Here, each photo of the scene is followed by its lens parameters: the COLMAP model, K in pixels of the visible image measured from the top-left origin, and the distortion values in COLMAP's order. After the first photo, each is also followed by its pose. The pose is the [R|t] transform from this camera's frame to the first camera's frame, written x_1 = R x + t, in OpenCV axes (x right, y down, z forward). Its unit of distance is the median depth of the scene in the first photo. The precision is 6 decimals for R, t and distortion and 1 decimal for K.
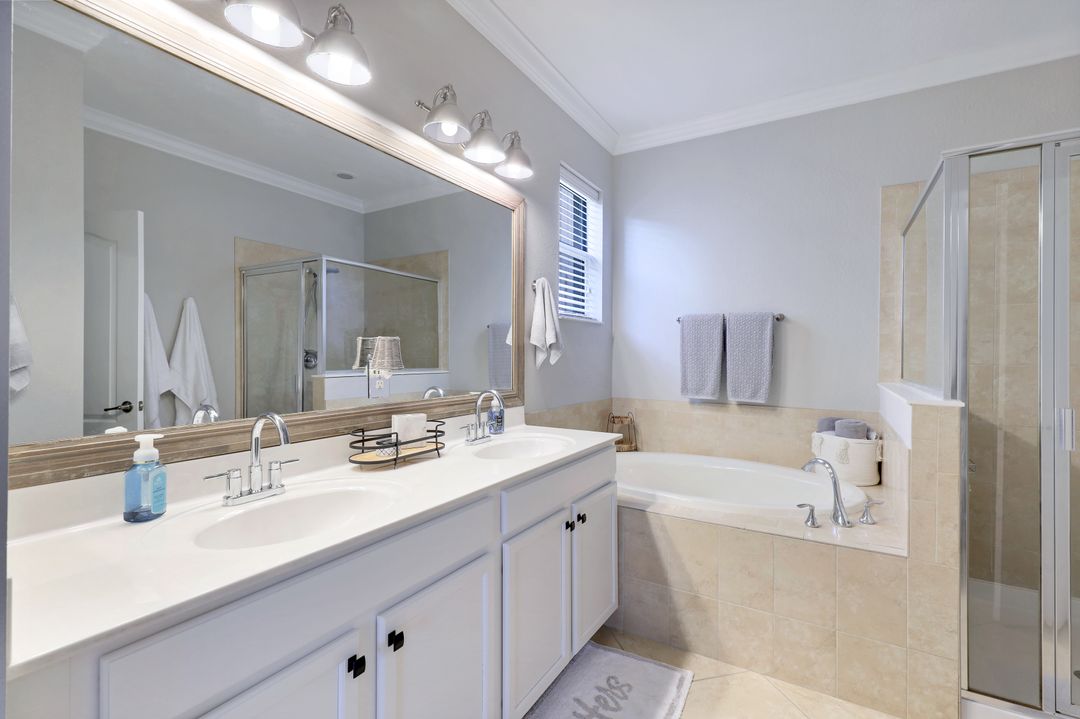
lens RADIAL K [[485.8, 0, 542.0], [0, 485.8, 356.2], [0, 0, 1]] dist [0.001098, 0.000354]
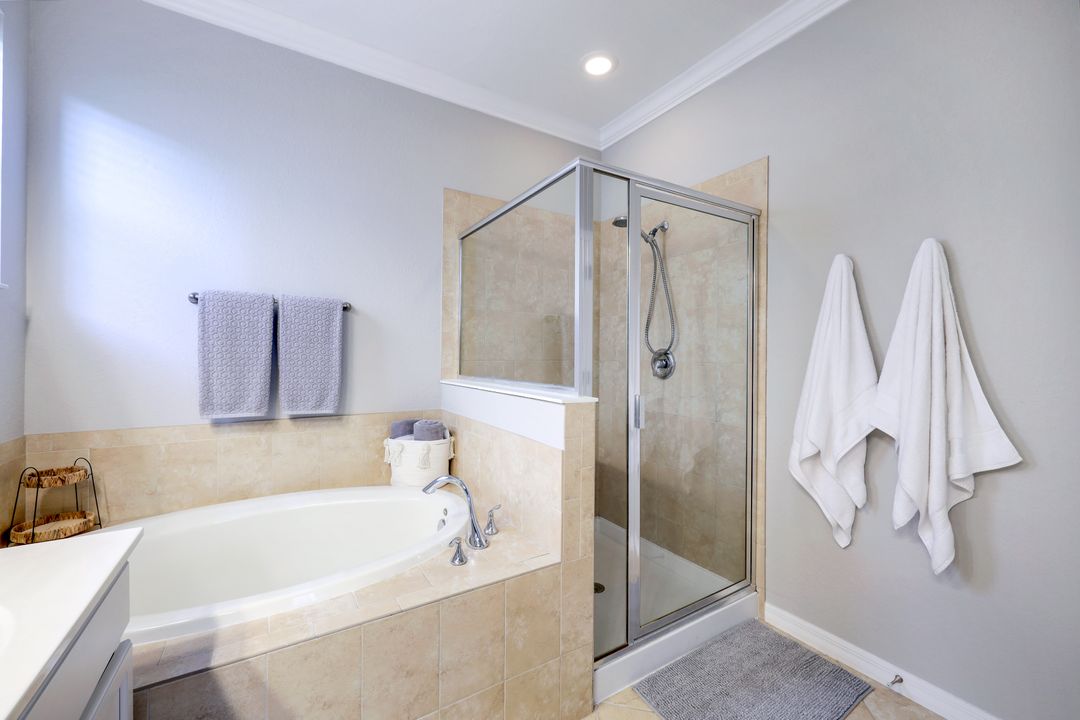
lens RADIAL K [[437.6, 0, 542.6], [0, 437.6, 350.0], [0, 0, 1]] dist [0.001053, -0.000040]
pose [[0.449286, 0.004461, 0.893377, -0.026640], [0.000112, 0.999987, -0.005050, -0.002584], [-0.893388, 0.002369, 0.449280, 0.369567]]
